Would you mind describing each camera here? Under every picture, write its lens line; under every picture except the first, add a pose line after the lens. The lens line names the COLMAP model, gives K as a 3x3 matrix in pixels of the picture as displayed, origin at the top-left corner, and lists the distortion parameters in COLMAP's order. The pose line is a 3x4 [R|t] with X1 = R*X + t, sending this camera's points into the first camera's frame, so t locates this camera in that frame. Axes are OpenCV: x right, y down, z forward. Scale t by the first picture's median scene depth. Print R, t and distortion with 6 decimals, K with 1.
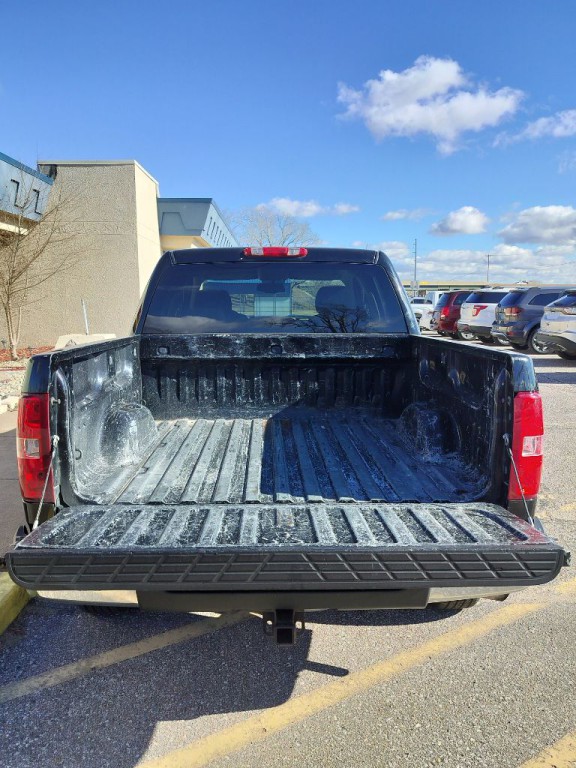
lens RADIAL K [[686.3, 0, 288.5], [0, 686.3, 380.0], [0, 0, 1]] dist [0.088061, -0.130328]
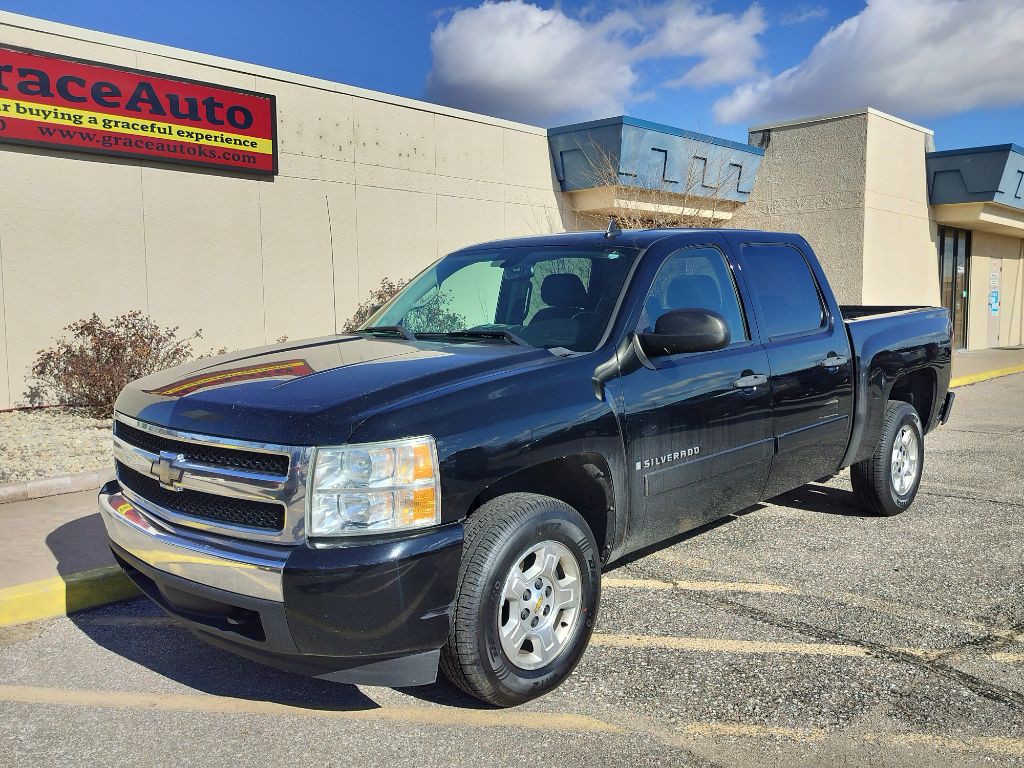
lens RADIAL K [[890.4, 0, 512.2], [0, 890.4, 381.9], [0, 0, 1]] dist [0.081055, -0.118036]
pose [[0.718061, 0.060511, -0.693344, 0.291996], [-0.077031, 0.997002, 0.007235, -0.005230], [0.691704, 0.048214, 0.720570, 0.090396]]
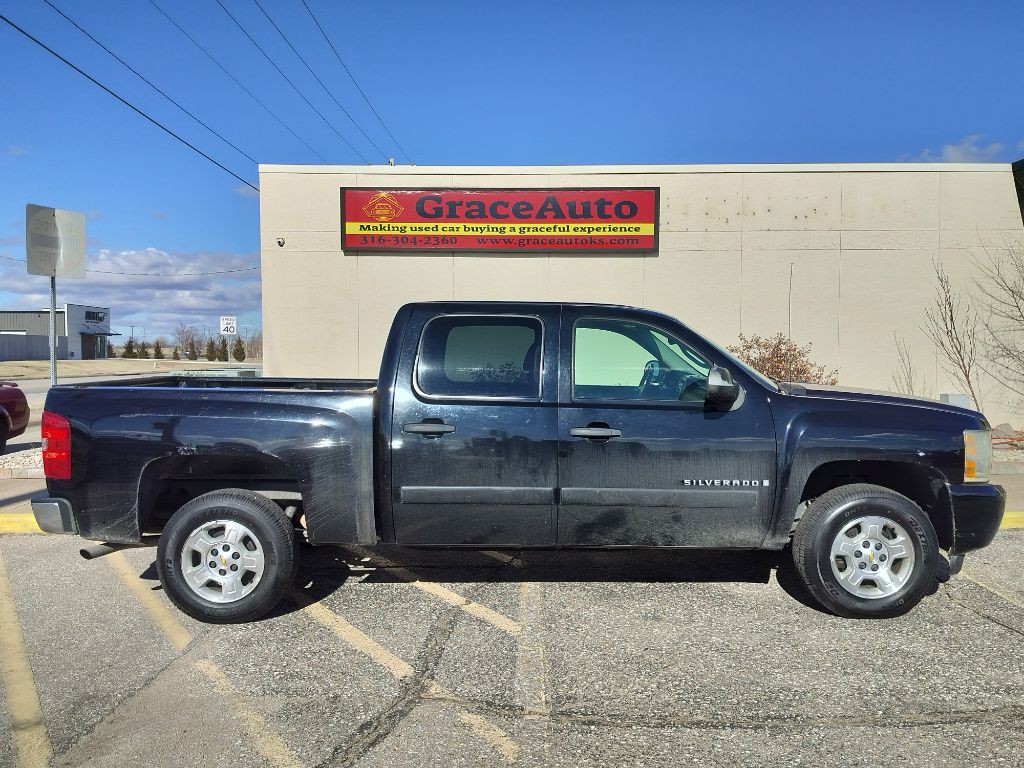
lens RADIAL K [[799.6, 0, 512.2], [0, 799.6, 386.5], [0, 0, 1]] dist [0.093976, -0.140700]
pose [[-0.034398, 0.047796, -0.998265, 0.508832], [-0.115481, 0.991975, 0.051474, -0.061186], [0.992714, 0.117051, -0.028602, 0.489924]]
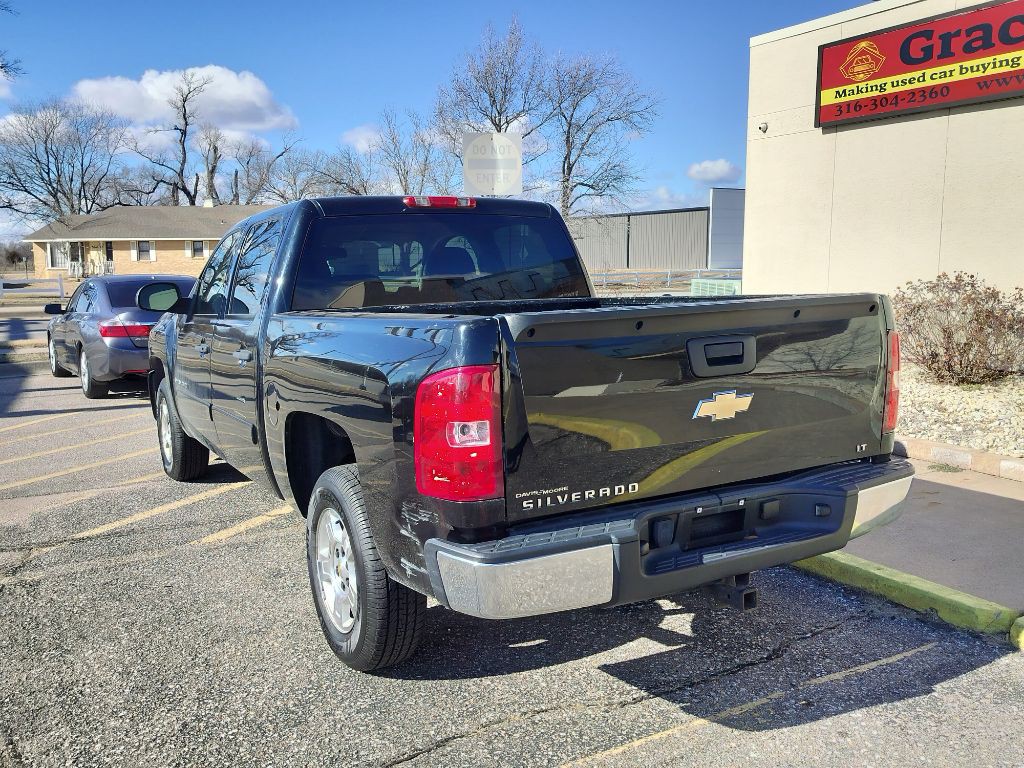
lens RADIAL K [[900.5, 0, 511.2], [0, 900.5, 384.4], [0, 0, 1]] dist [0.063461, -0.082990]
pose [[-0.875626, 0.077304, -0.476763, 0.174144], [-0.044033, 0.970221, 0.238185, -0.114887], [0.480978, 0.229554, -0.846147, 0.958483]]
